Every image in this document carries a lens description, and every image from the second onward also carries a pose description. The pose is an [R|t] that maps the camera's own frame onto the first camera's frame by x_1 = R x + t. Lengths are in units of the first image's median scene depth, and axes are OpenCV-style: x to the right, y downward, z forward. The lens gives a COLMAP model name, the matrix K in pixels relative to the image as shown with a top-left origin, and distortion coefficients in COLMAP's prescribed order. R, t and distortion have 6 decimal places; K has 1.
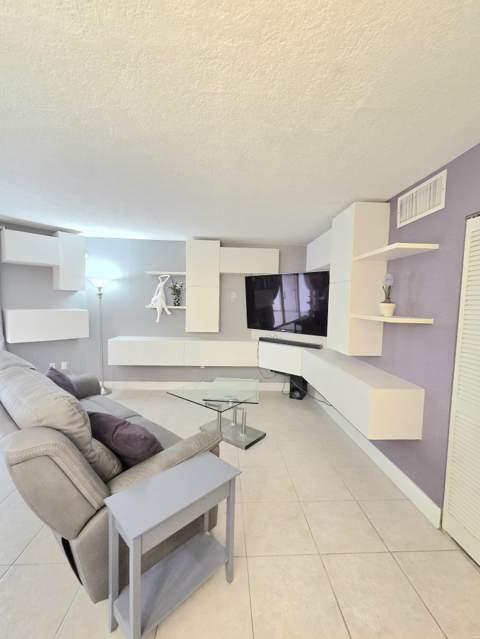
lens RADIAL K [[277.0, 0, 240.5], [0, 277.0, 319.6], [0, 0, 1]] dist [0.000366, 0.000069]
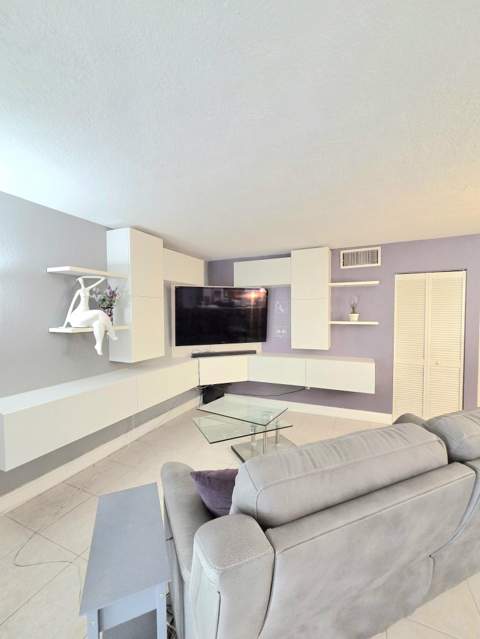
lens RADIAL K [[271.0, 0, 241.9], [0, 271.0, 321.2], [0, 0, 1]] dist [0.000906, 0.000217]
pose [[0.454613, -0.052369, 0.889148, -0.674423], [0.072675, 0.997122, 0.021570, -0.053551], [-0.887719, 0.054813, 0.457110, 0.462466]]
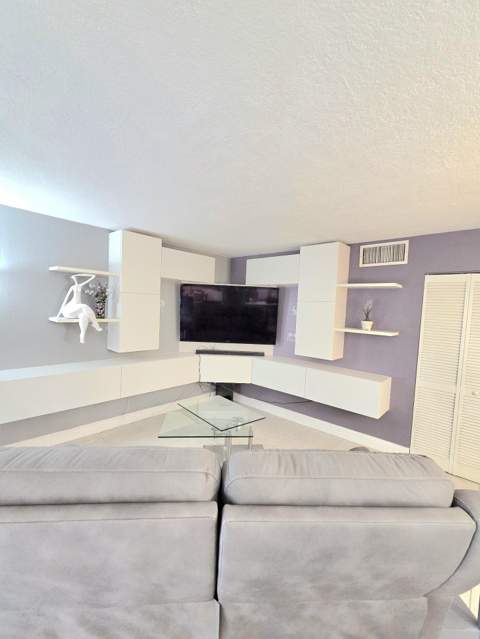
lens RADIAL K [[280.9, 0, 239.2], [0, 280.9, 321.6], [0, 0, 1]] dist [-0.000121, 0.000008]
pose [[0.713701, -0.027267, 0.699919, -0.507875], [0.015251, 0.999610, 0.023391, -0.054007], [-0.700284, -0.006020, 0.713839, 0.234831]]
